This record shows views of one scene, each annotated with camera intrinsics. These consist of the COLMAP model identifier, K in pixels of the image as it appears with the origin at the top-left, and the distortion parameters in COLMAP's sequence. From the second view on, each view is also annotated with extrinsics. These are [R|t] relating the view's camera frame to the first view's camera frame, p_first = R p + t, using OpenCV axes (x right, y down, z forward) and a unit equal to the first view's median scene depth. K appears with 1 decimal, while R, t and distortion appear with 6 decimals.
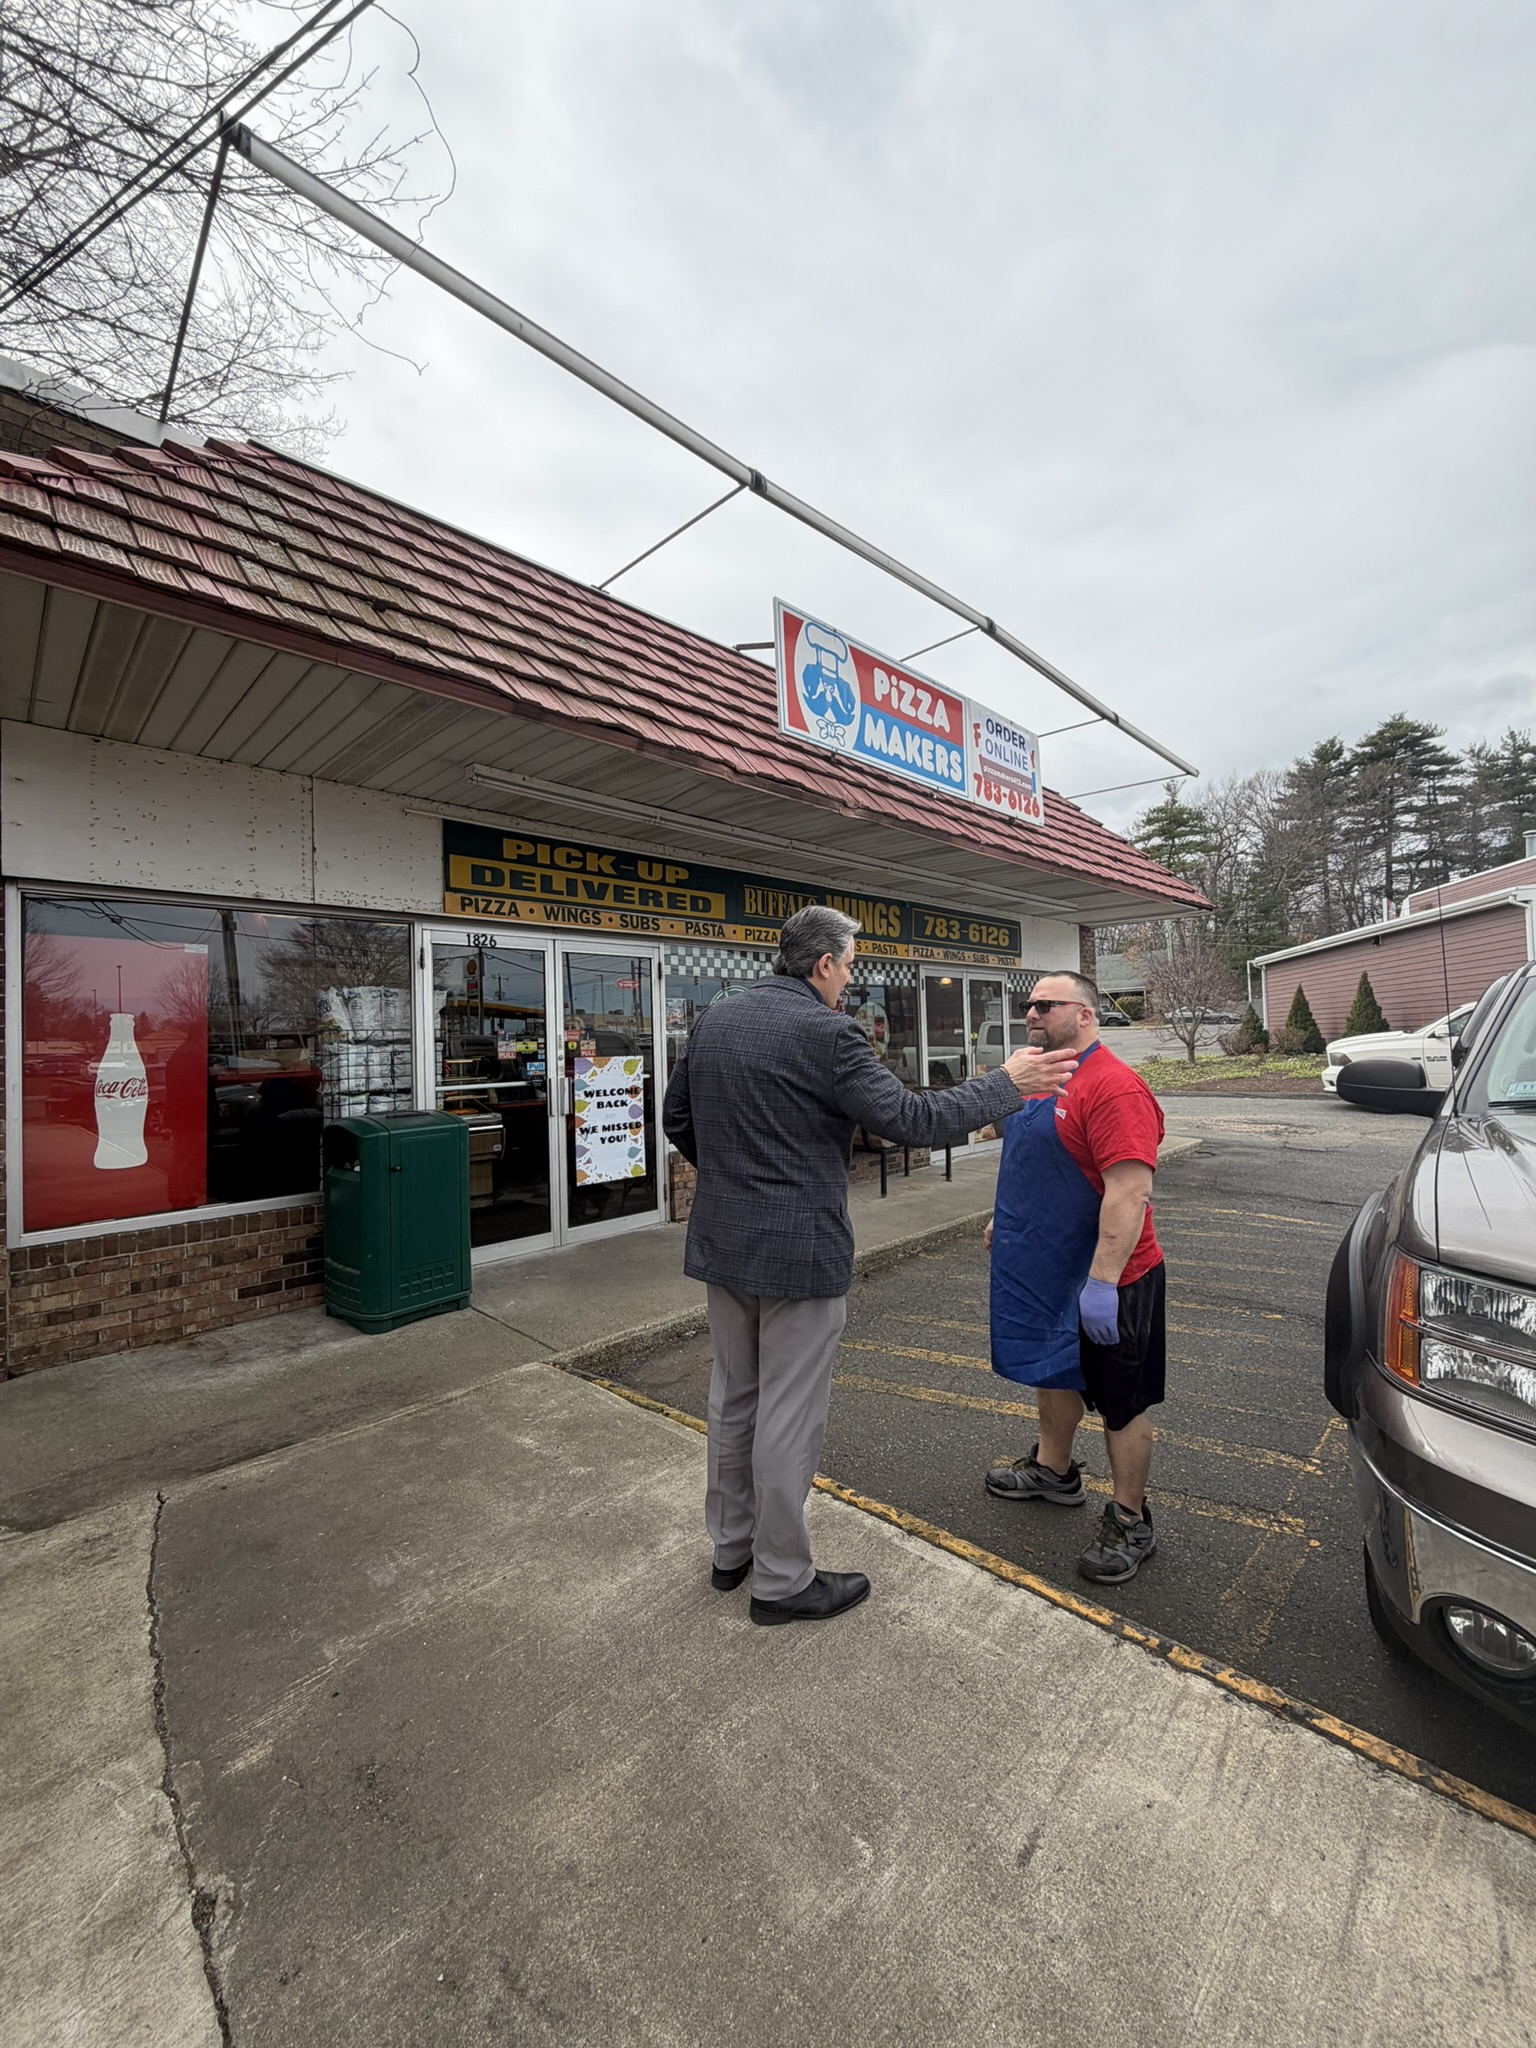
lens RADIAL K [[816.7, 0, 768.0], [0, 816.7, 1024.0], [0, 0, 1]] dist [0.002030, 0.000087]
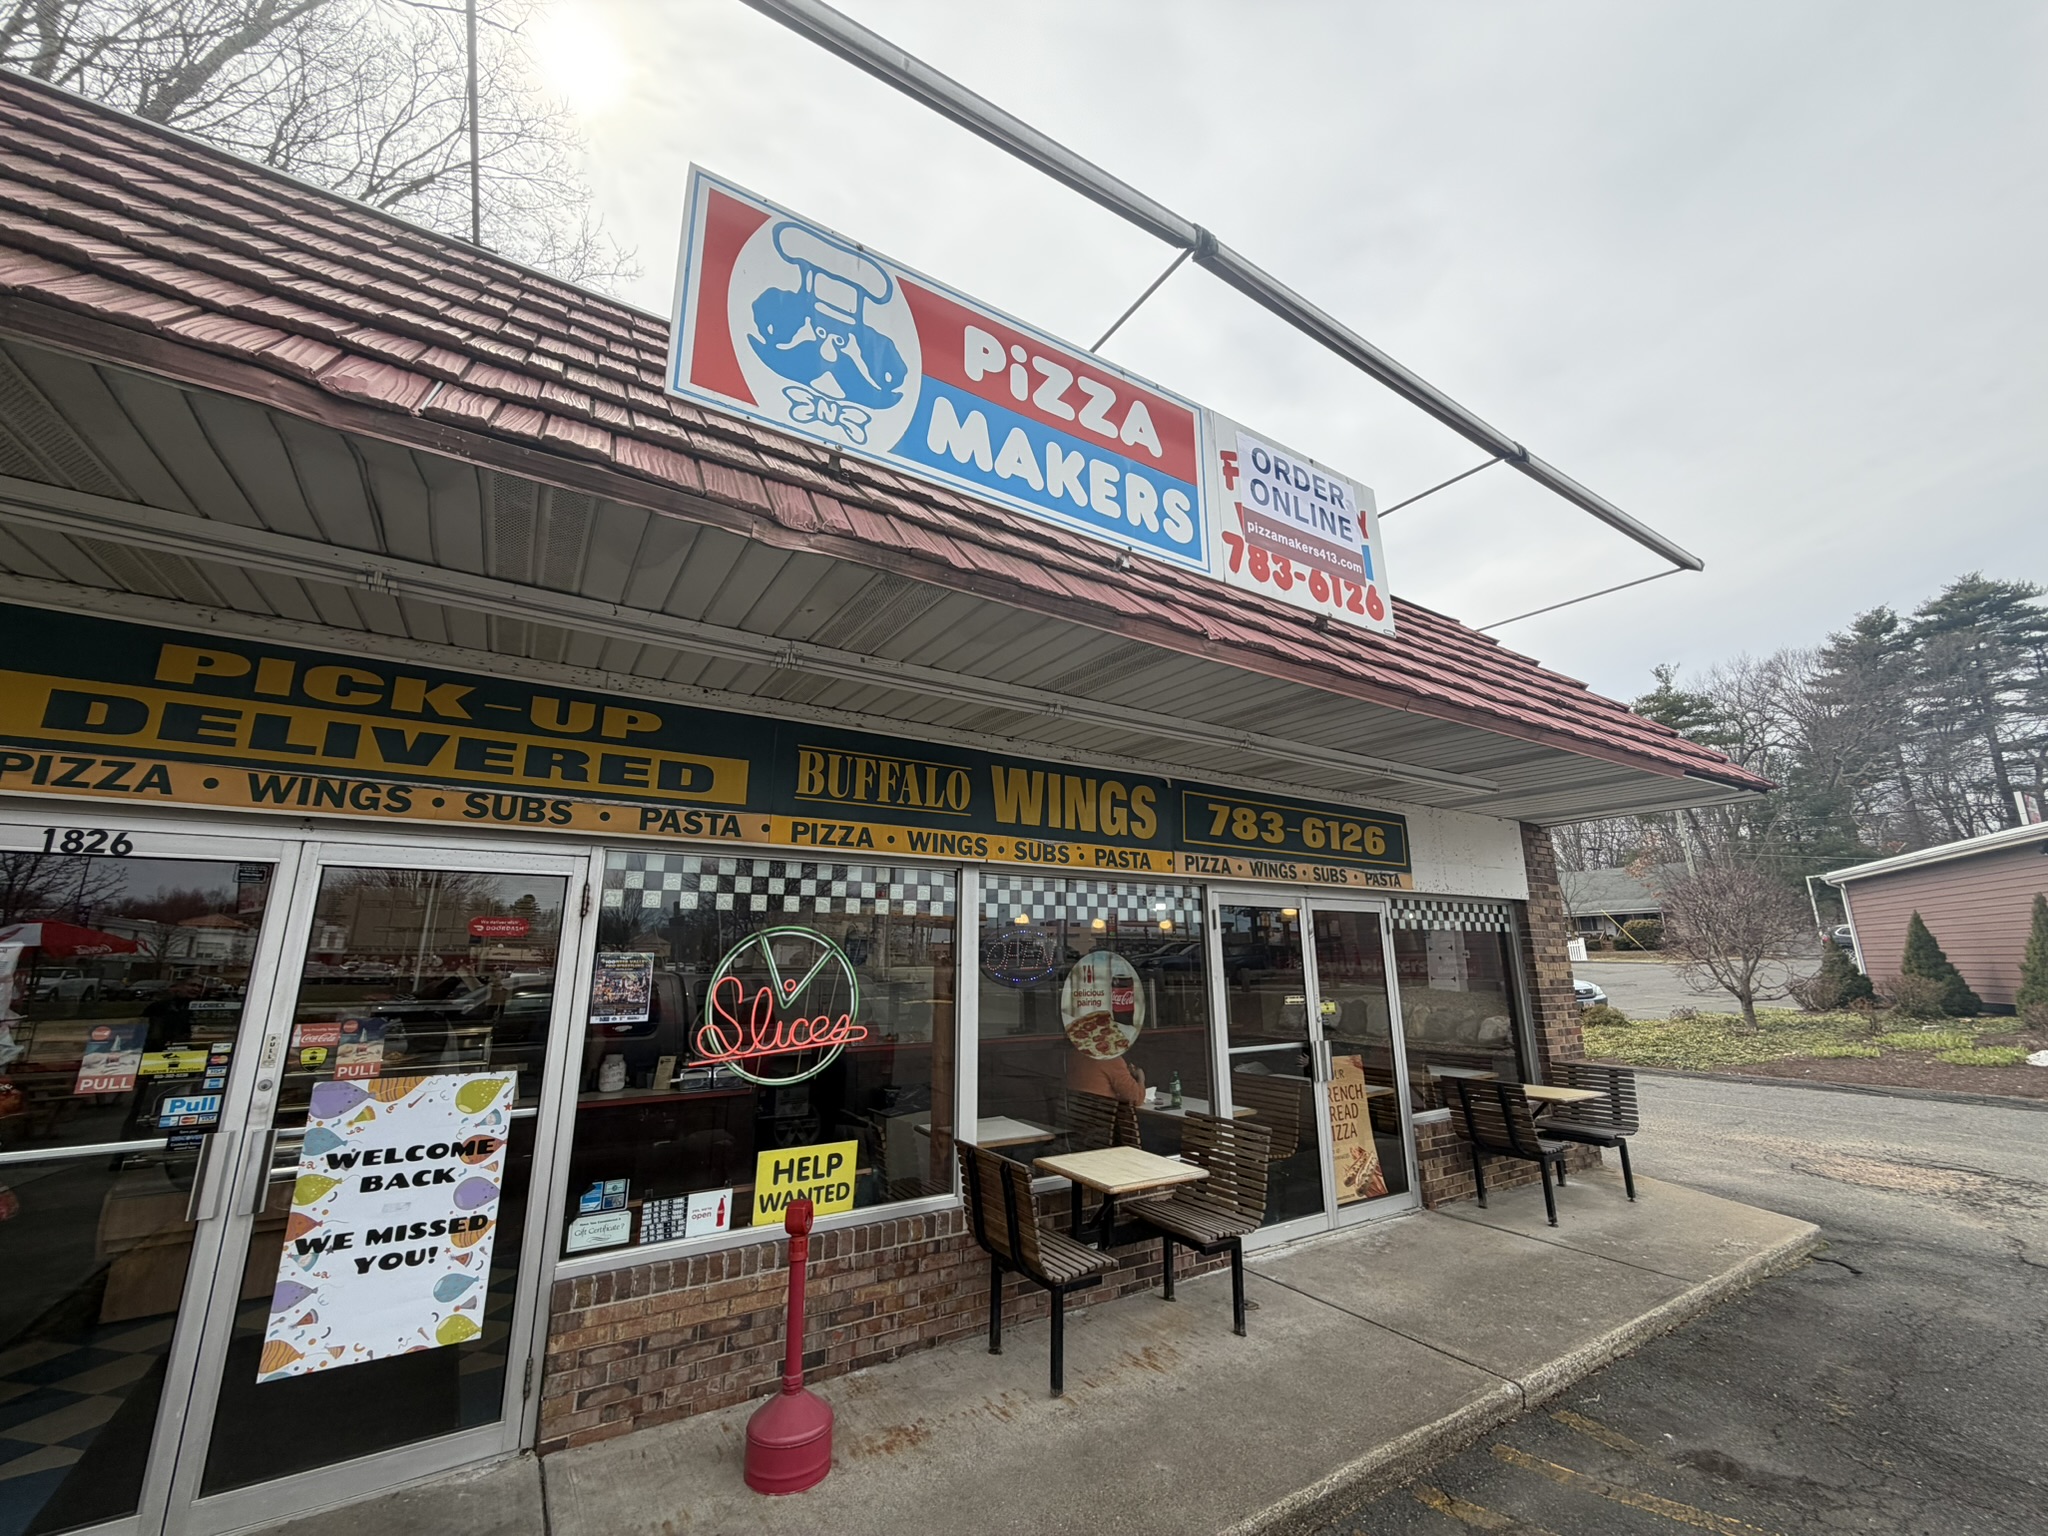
lens RADIAL K [[816.7, 0, 1019.2], [0, 816.7, 769.0], [0, 0, 1]] dist [0.002030, 0.000087]
pose [[0.974081, -0.029059, -0.224327, 0.248351], [-0.017575, 0.978994, -0.203130, -0.043077], [0.225517, 0.201807, 0.953109, 0.508711]]
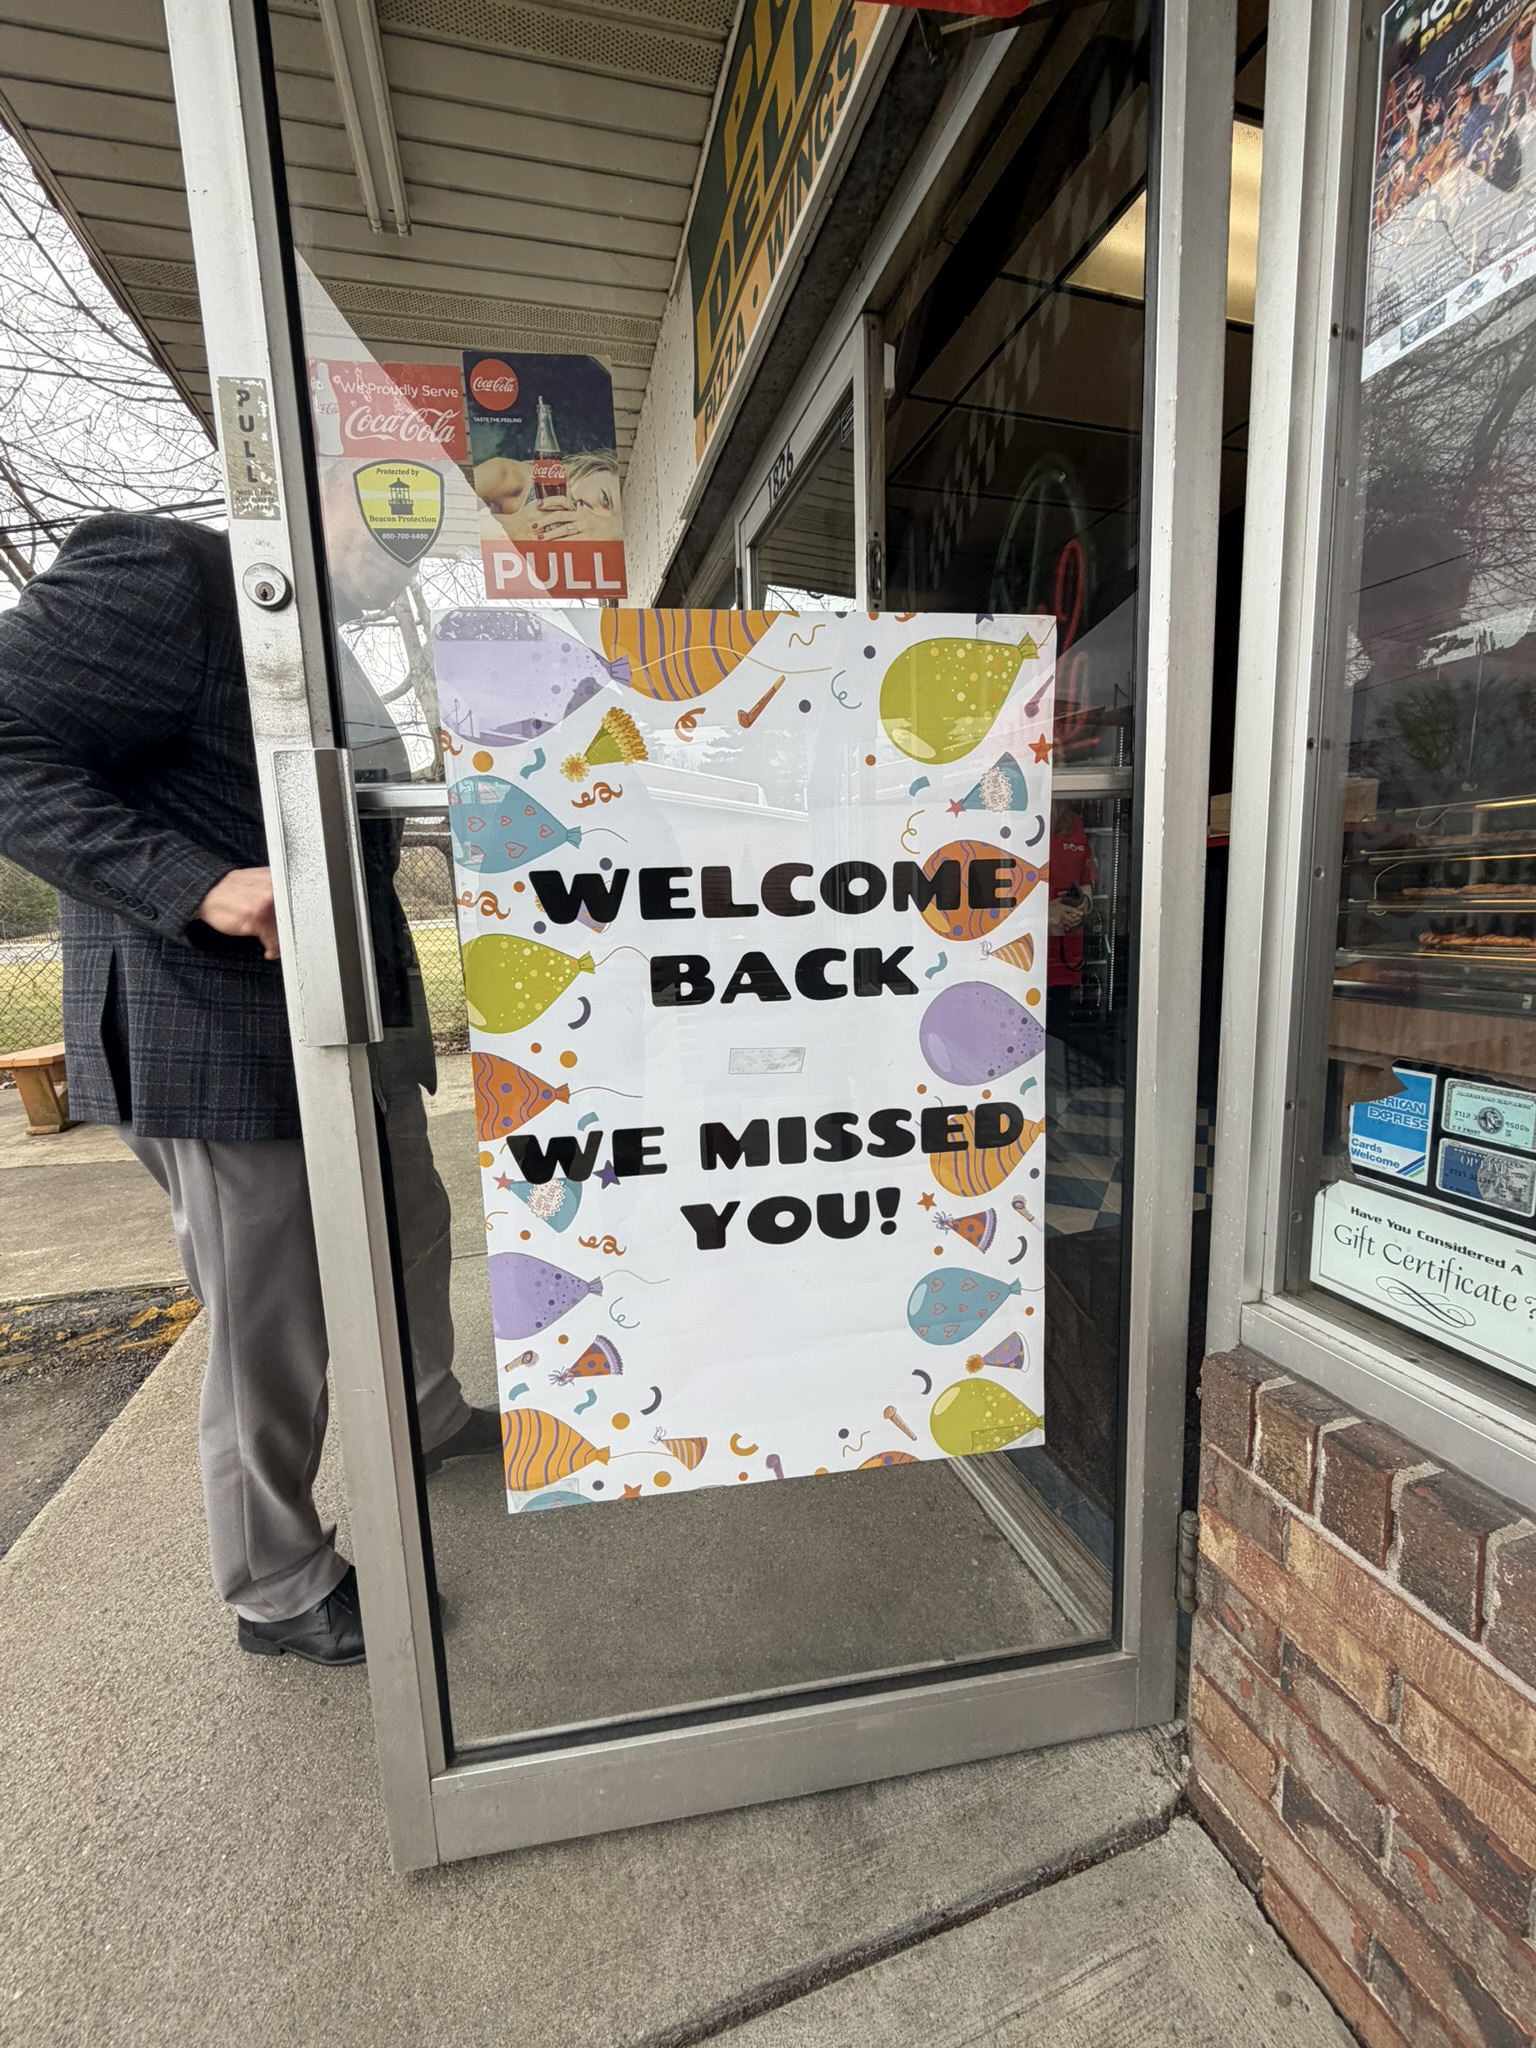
lens RADIAL K [[816.7, 0, 768.0], [0, 816.7, 1024.0], [0, 0, 1]] dist [0.002030, 0.000087]
pose [[0.796576, 0.081851, -0.598972, -0.097602], [0.030608, 0.984061, 0.175180, 0.073032], [0.603763, -0.157877, 0.781374, 0.793606]]
